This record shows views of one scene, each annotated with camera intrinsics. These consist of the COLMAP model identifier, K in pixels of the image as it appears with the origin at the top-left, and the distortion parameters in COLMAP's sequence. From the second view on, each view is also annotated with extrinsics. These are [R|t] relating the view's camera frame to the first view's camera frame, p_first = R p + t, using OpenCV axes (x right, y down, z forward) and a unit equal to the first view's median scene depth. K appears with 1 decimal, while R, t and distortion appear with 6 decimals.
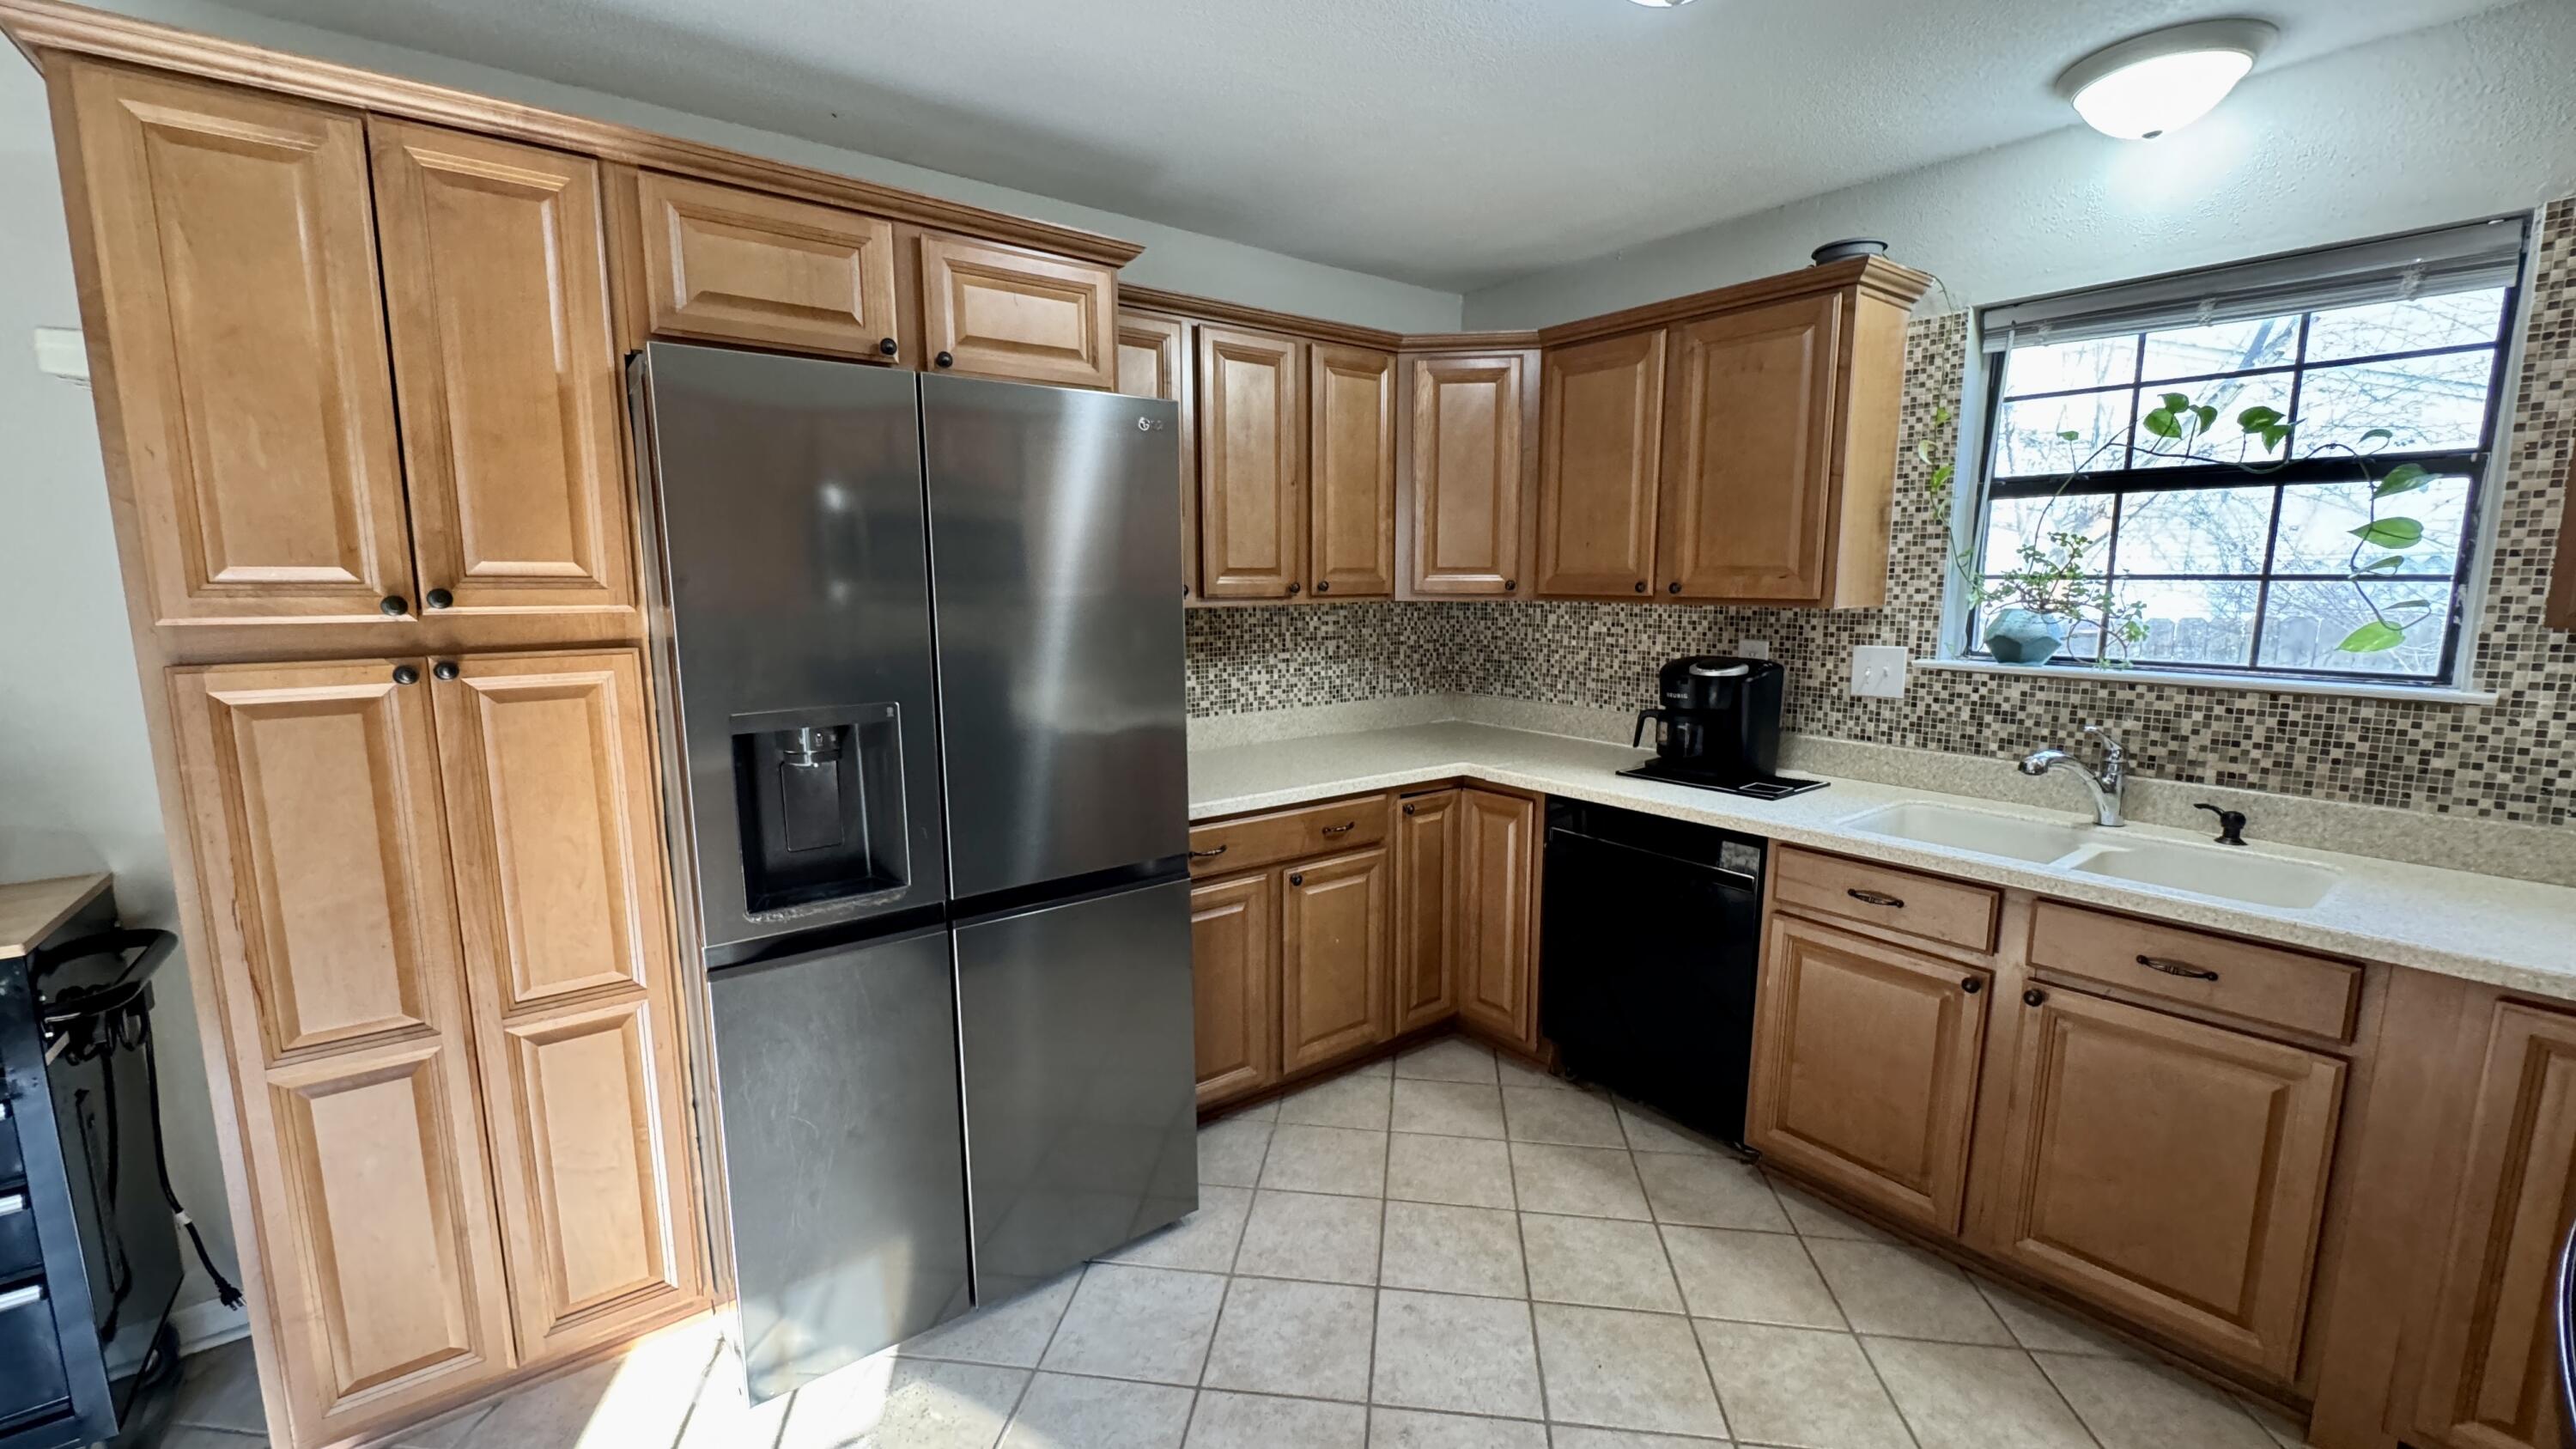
lens RADIAL K [[1033.5, 0, 1289.6], [0, 1033.5, 731.2], [0, 0, 1]] dist [-0.003456, -0.000034]
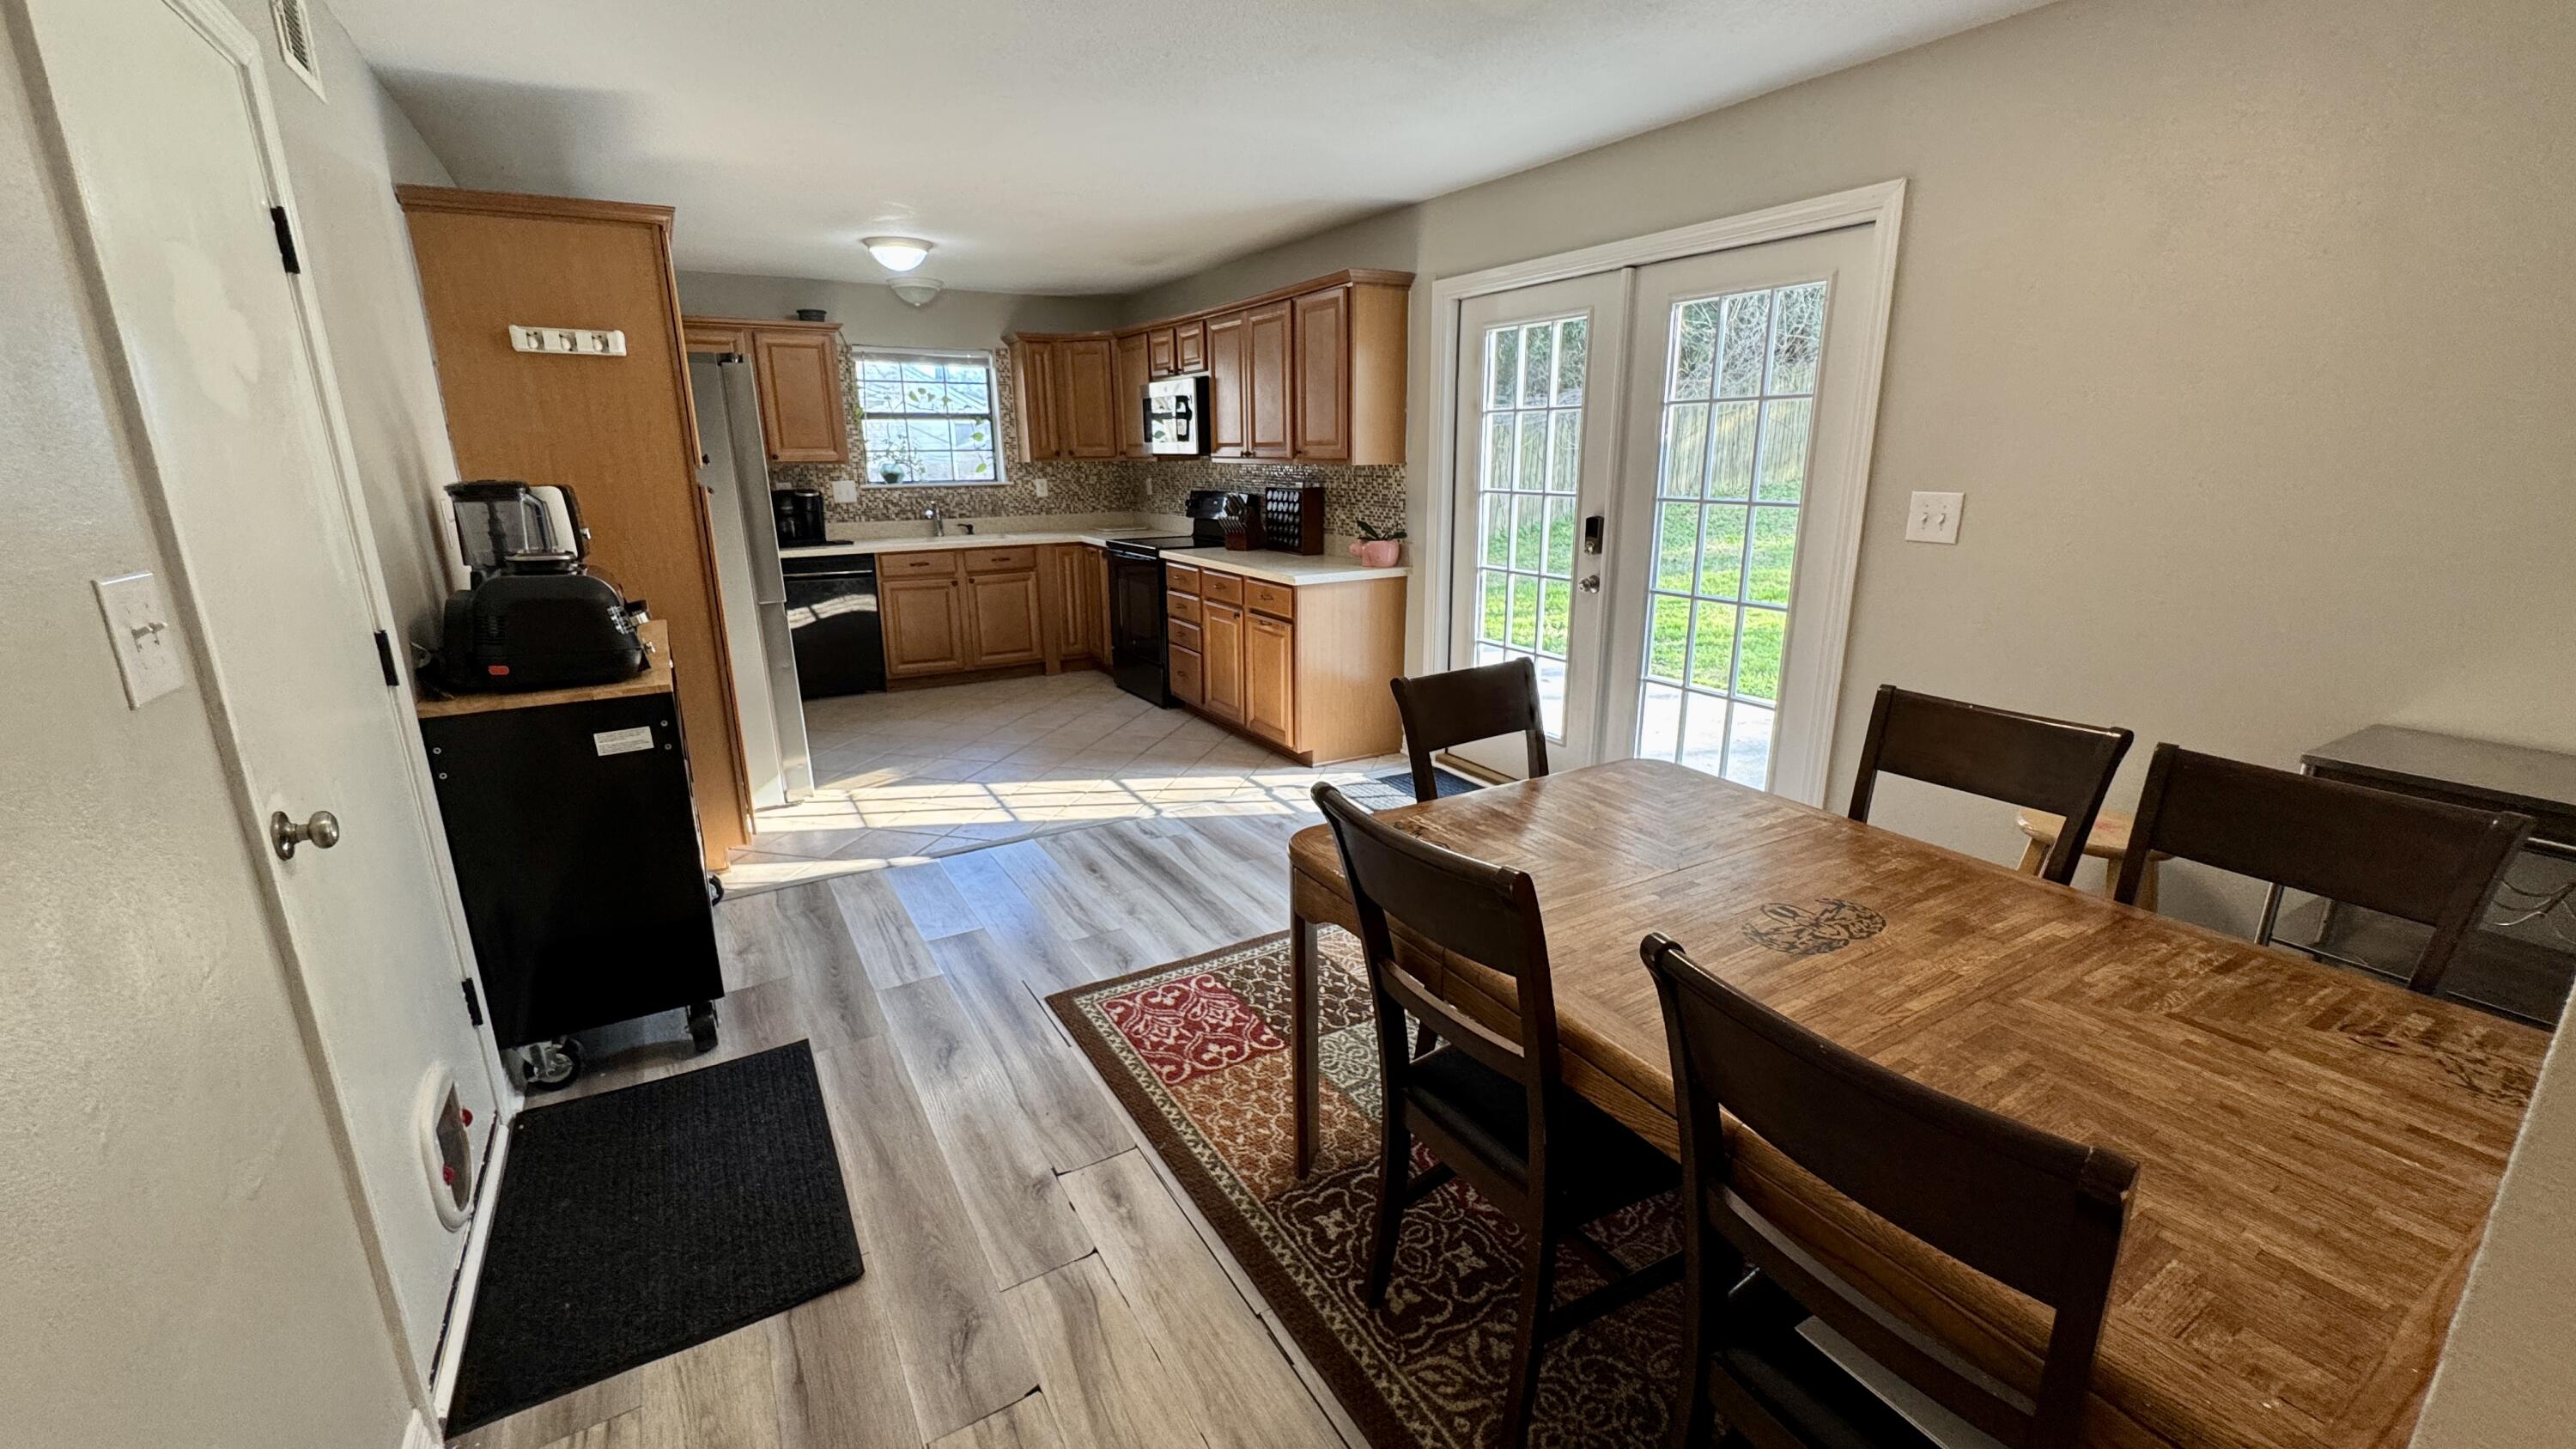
lens RADIAL K [[1033.5, 0, 1289.6], [0, 1033.5, 731.2], [0, 0, 1]] dist [-0.003456, -0.000034]
pose [[0.129160, -0.260923, 0.956680, -1.909818], [0.157760, 0.957881, 0.239951, 0.068891], [-0.978994, 0.119934, 0.164883, -0.379263]]
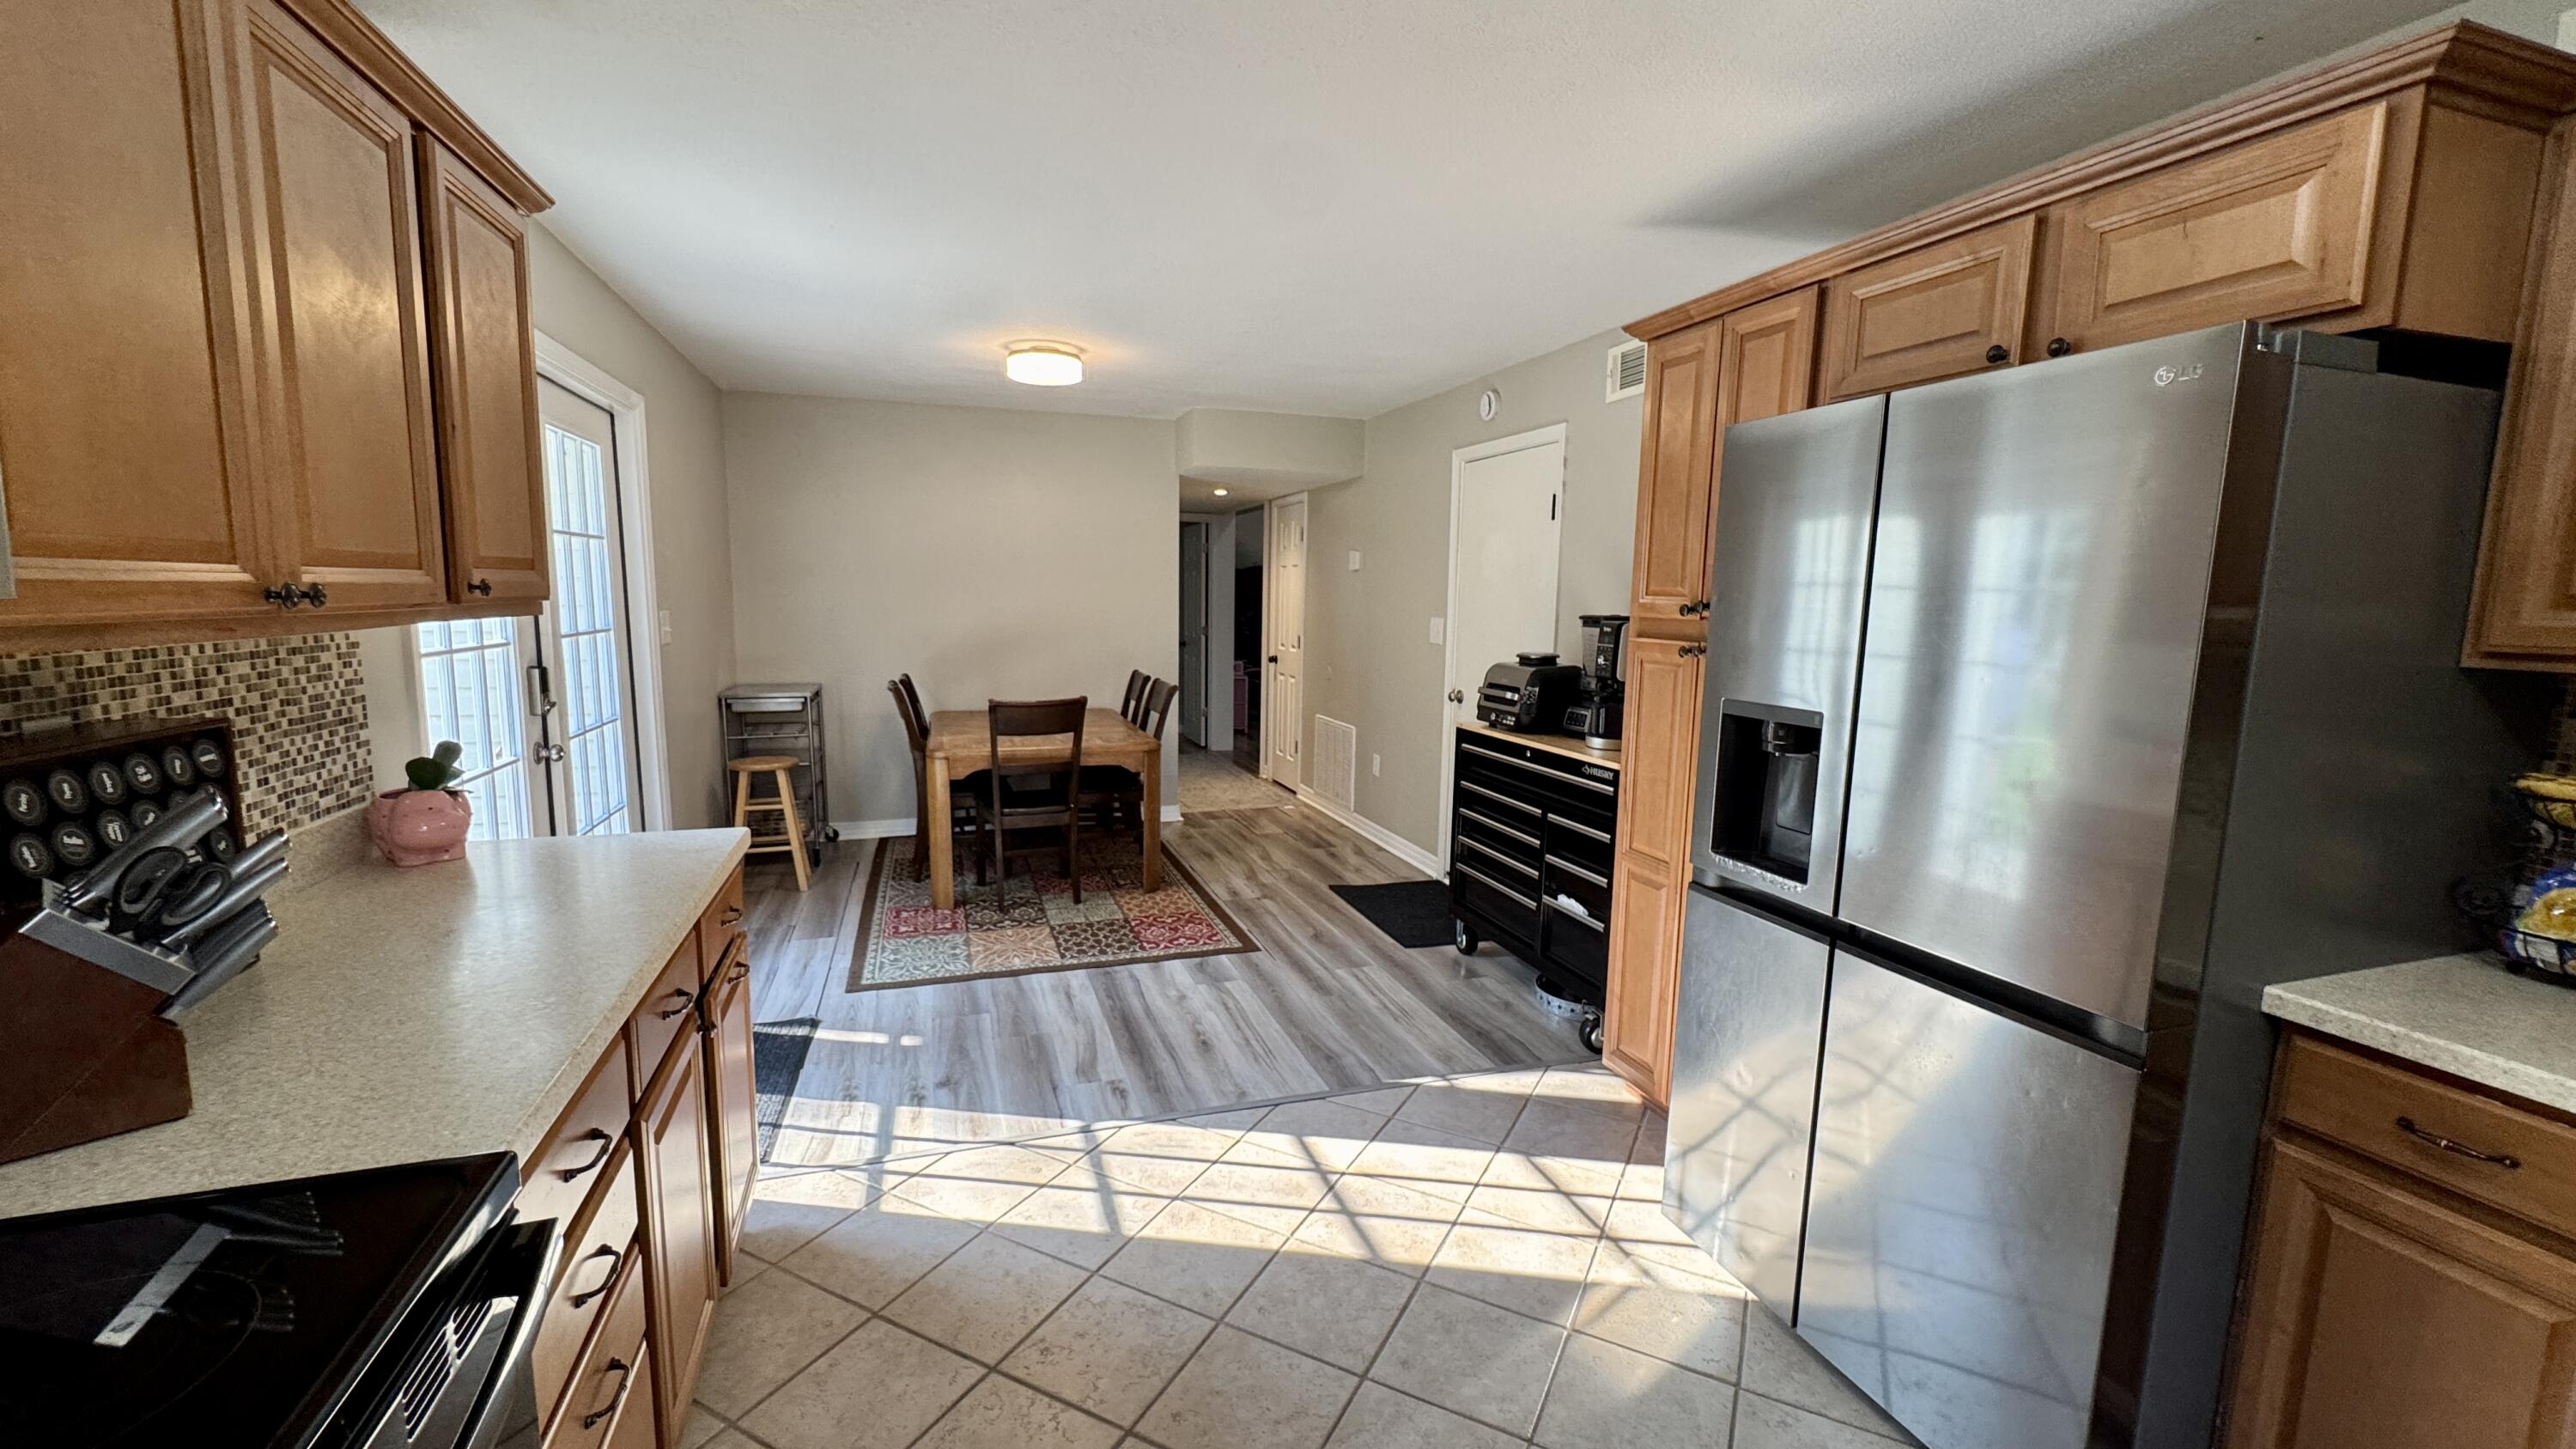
lens RADIAL K [[1033.5, 0, 1289.6], [0, 1033.5, 731.2], [0, 0, 1]] dist [-0.003456, -0.000034]
pose [[-0.334542, 0.121763, -0.934481, 0.571954], [-0.161051, 0.969642, 0.184001, -0.082883], [0.928517, 0.212055, -0.304776, 0.584395]]
